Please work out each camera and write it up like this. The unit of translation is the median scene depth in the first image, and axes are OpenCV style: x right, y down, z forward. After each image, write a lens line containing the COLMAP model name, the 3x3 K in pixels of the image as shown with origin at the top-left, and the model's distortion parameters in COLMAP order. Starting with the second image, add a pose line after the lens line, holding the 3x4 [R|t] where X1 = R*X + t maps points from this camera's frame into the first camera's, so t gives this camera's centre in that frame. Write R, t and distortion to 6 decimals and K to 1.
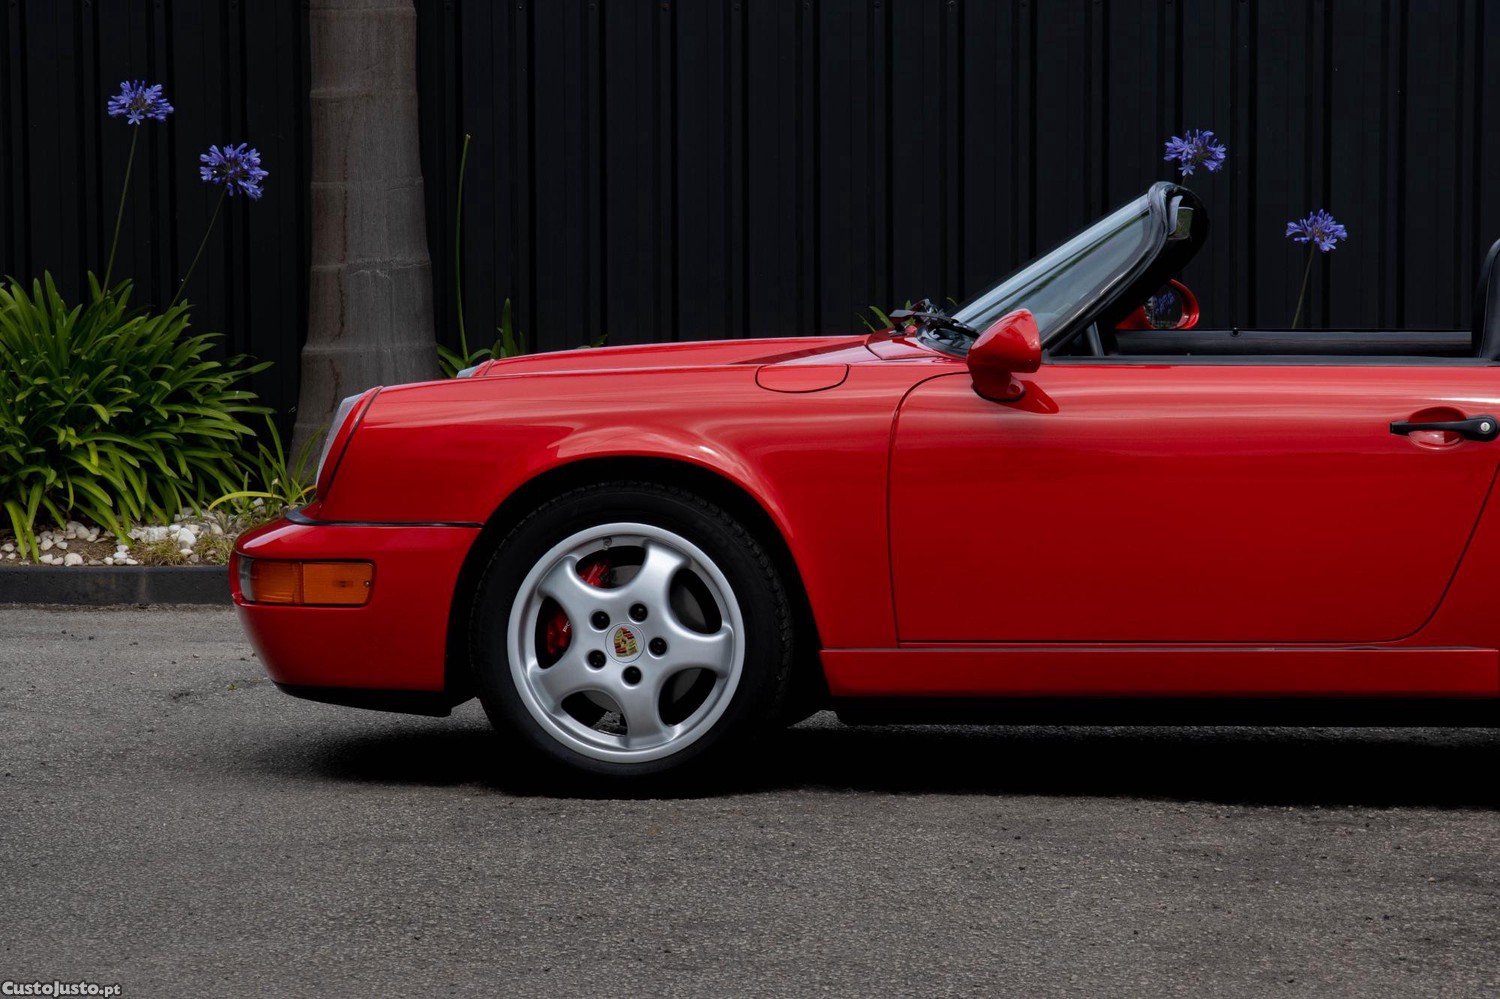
lens RADIAL K [[8010.1, 0, 723.5], [0, 8010.1, 482.1], [0, 0, 1]] dist [1.968984, 0.000000]
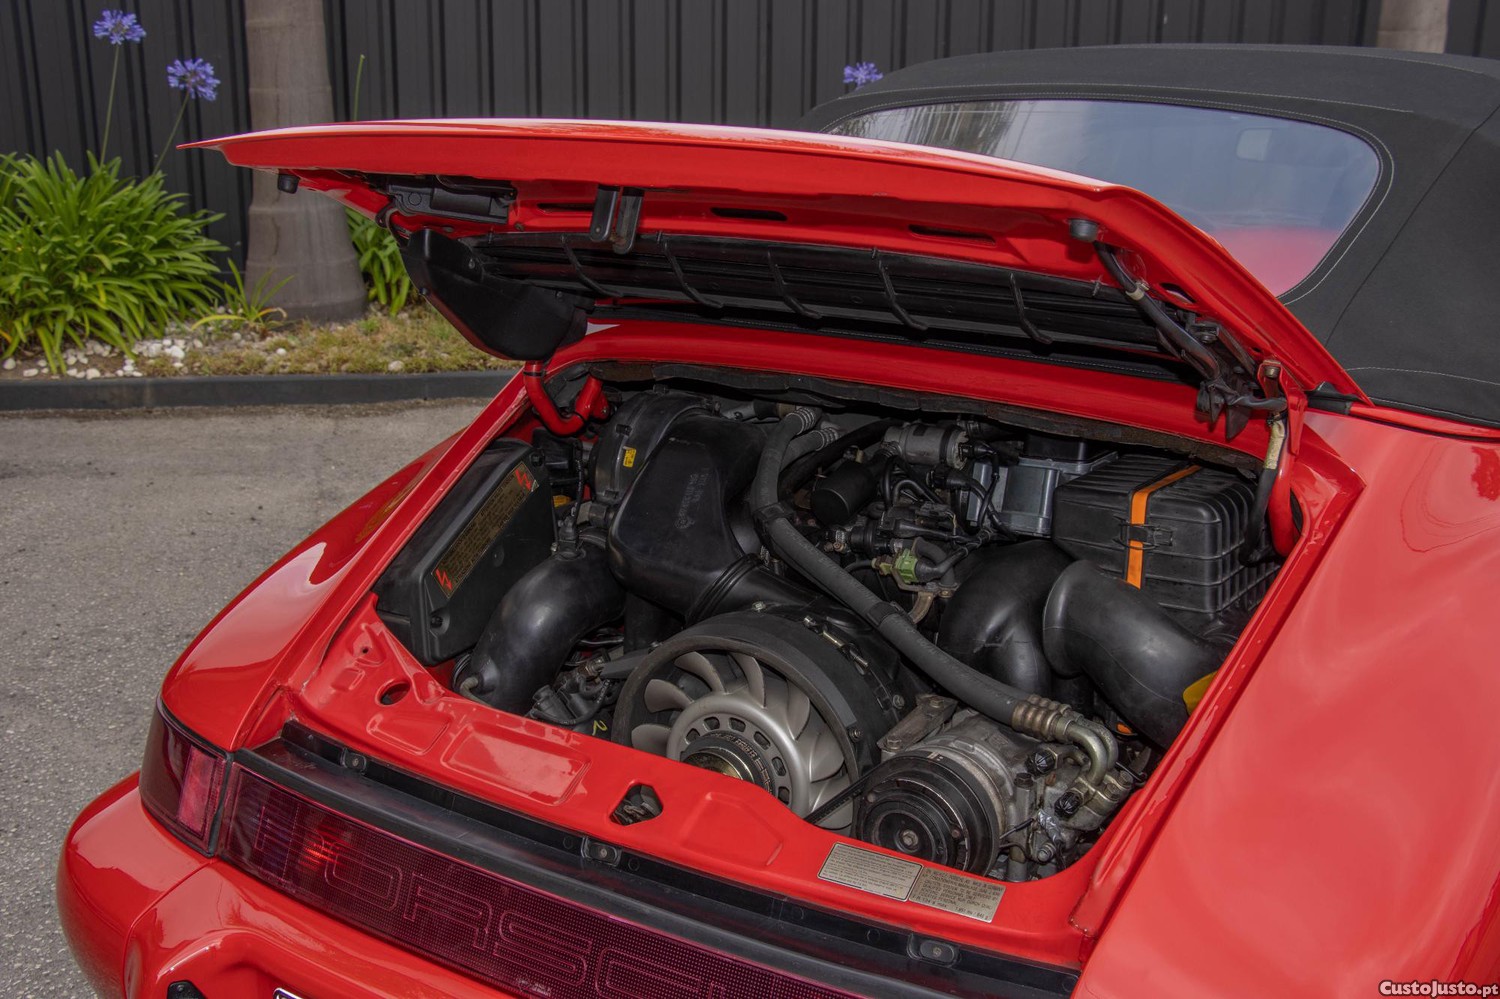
lens RADIAL K [[1621.6, 0, 743.2], [0, 1621.6, 506.3], [0, 0, 1]] dist [-0.005238, 0.000000]
pose [[0.957076, -0.057783, 0.284019, -0.053728], [-0.004495, 0.976849, 0.213885, -0.027103], [-0.289803, -0.205981, 0.934658, 0.703691]]
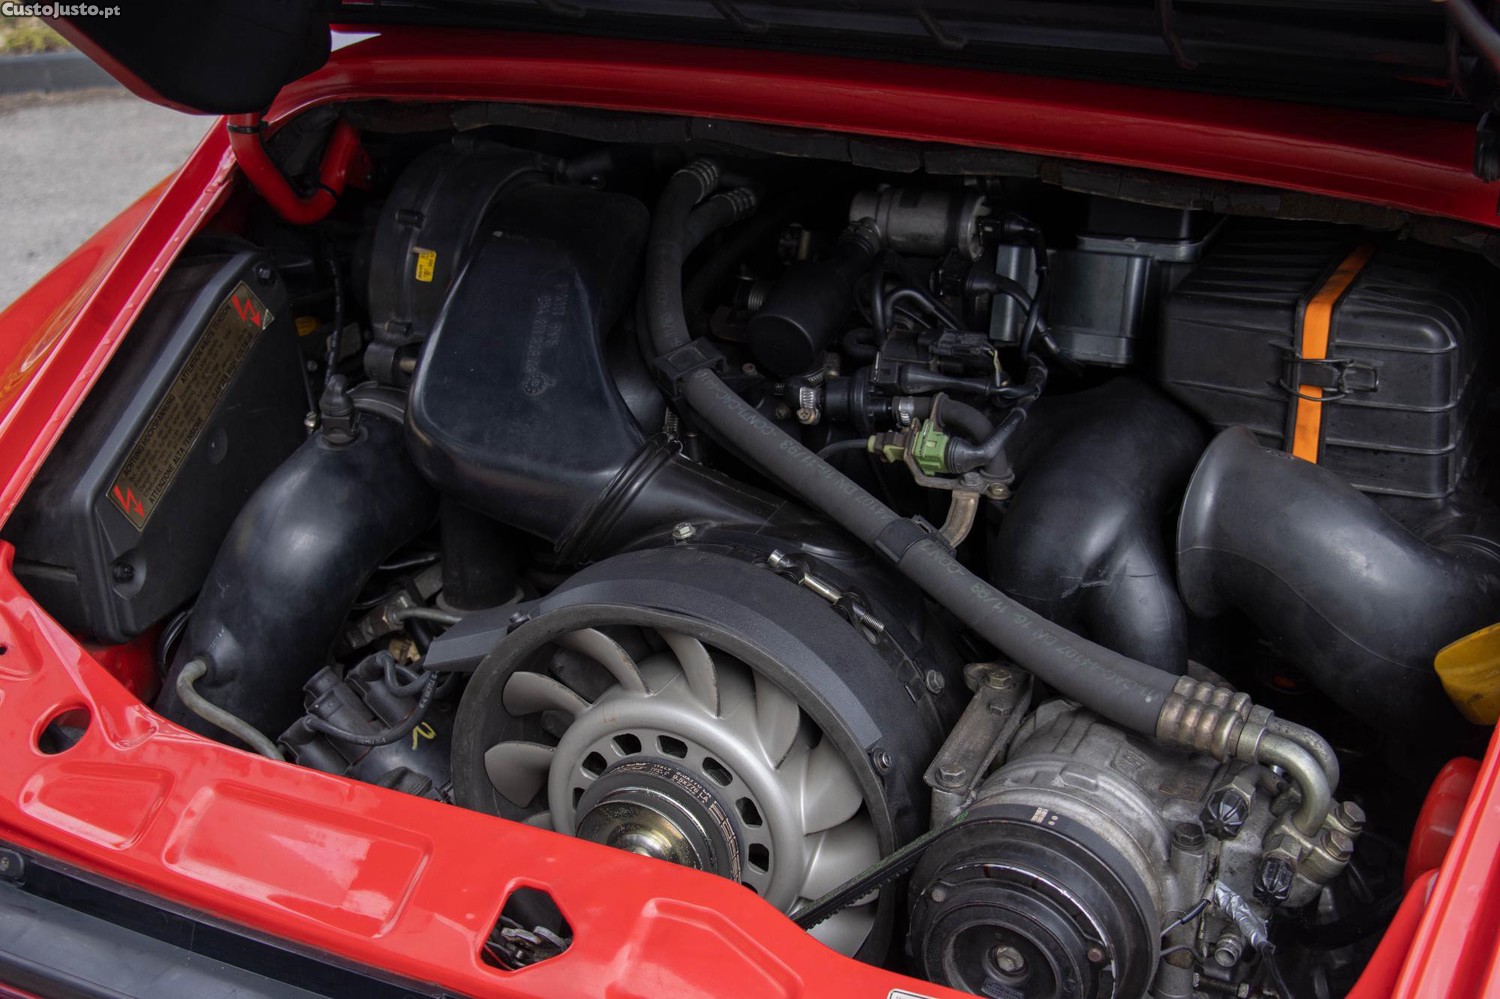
lens RADIAL K [[2078.1, 0, 746.0], [0, 2078.1, 502.3], [0, 0, 1]] dist [0.085850, 0.000000]
pose [[0.911538, -0.169368, 0.374716, -0.048493], [0.025629, 0.932870, 0.359301, -0.028810], [-0.410416, -0.317914, 0.854687, 0.755307]]
